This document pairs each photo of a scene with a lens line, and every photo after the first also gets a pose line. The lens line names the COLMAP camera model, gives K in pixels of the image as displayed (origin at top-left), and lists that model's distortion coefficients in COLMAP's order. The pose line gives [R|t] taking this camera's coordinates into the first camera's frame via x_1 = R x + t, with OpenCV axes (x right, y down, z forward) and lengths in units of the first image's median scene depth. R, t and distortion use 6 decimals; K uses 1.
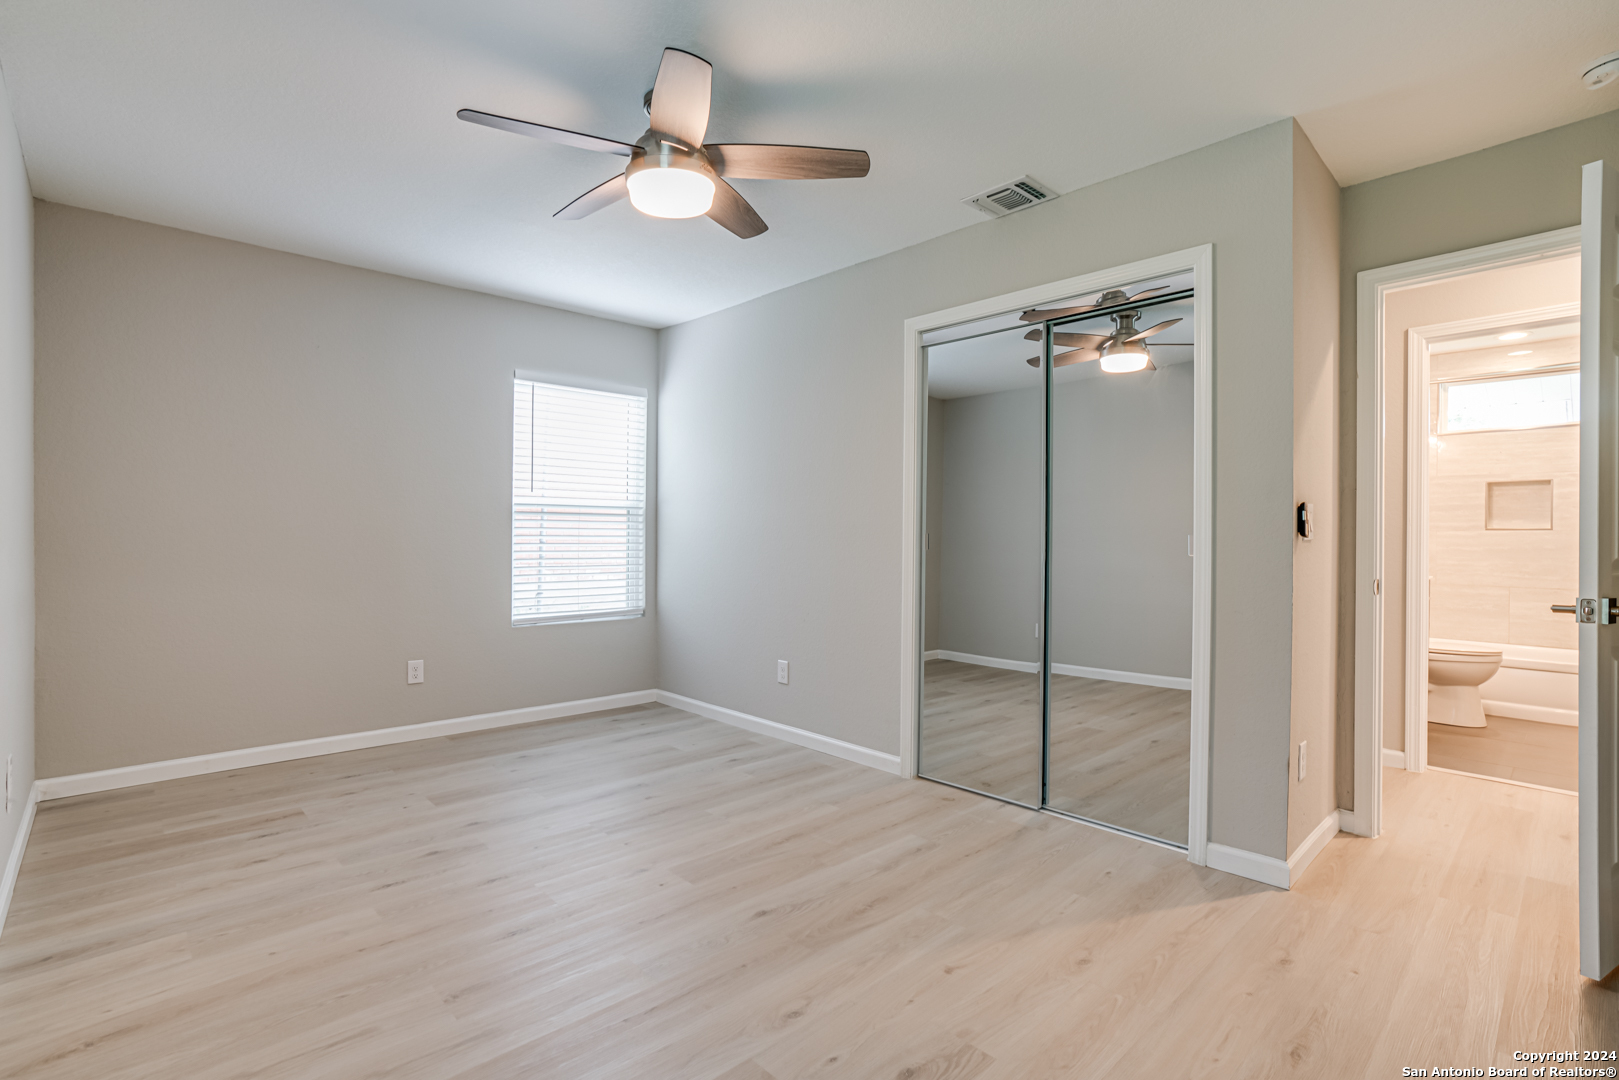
lens RADIAL K [[770.4, 0, 803.1], [0, 770.4, 540.8], [0, 0, 1]] dist [-0.051482, 0.027510]
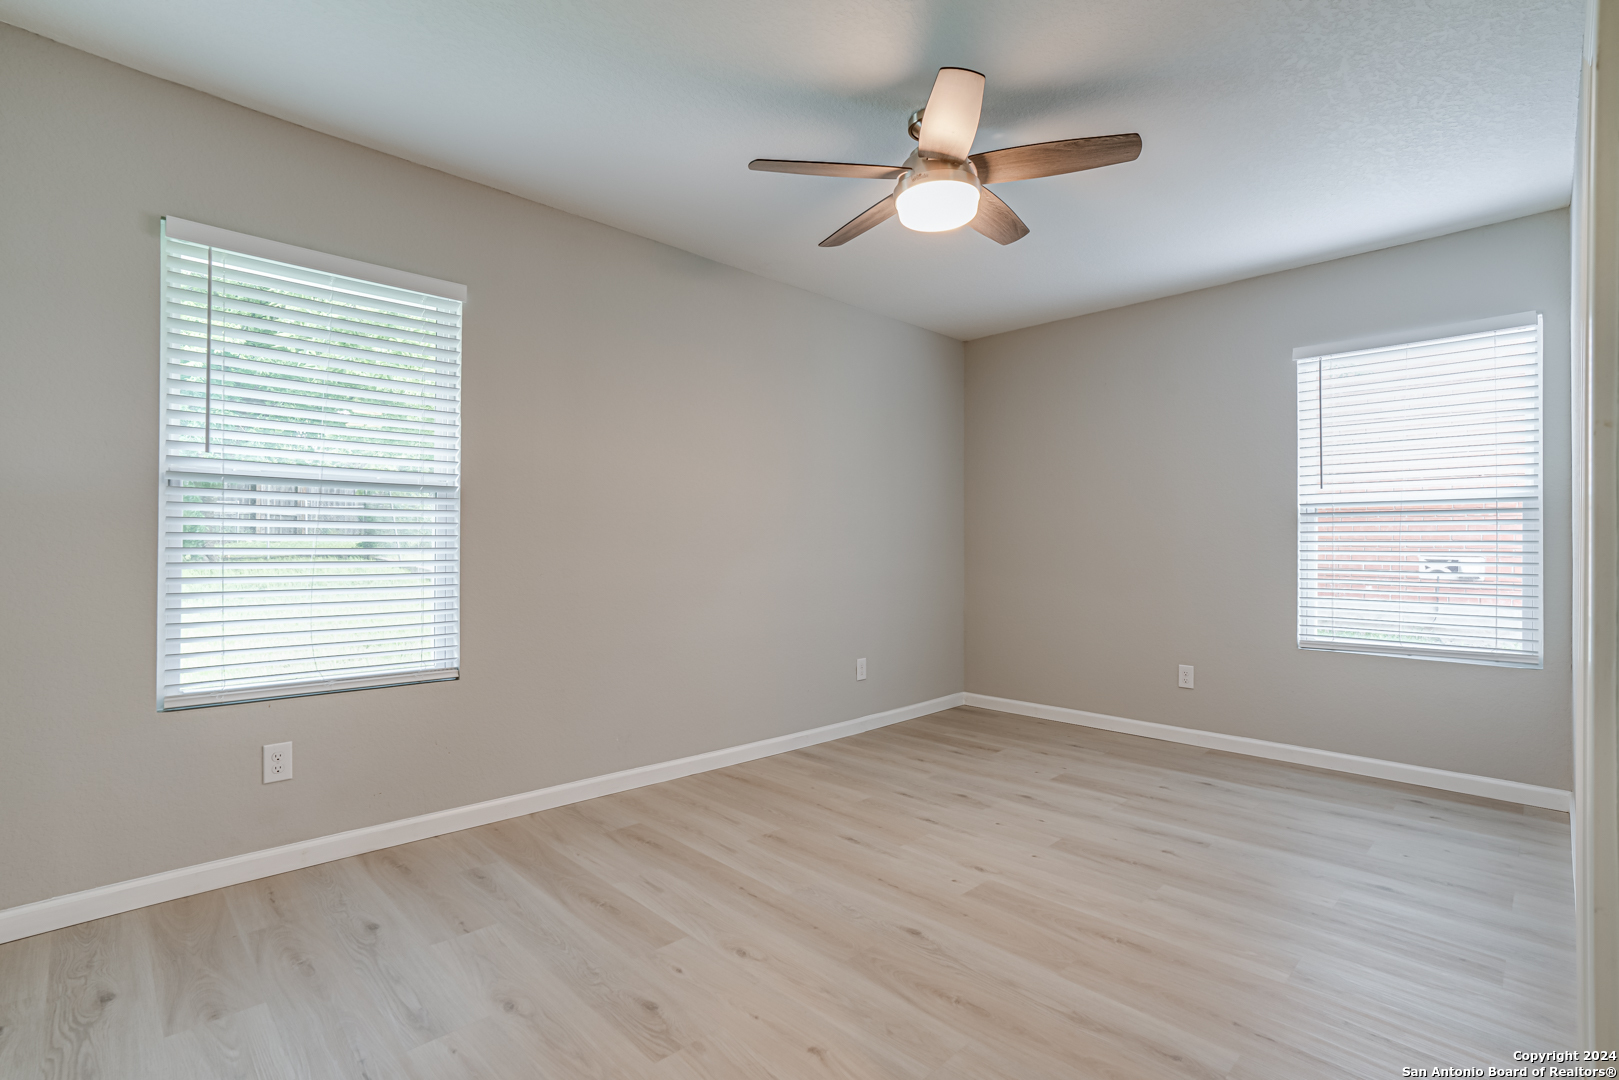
lens RADIAL K [[770.4, 0, 803.1], [0, 770.4, 540.8], [0, 0, 1]] dist [-0.051482, 0.027510]
pose [[0.000729, -0.013891, -0.999903, 0.710015], [-0.007996, 0.999871, -0.013896, 0.012935], [0.999968, 0.008005, 0.000618, 0.677073]]
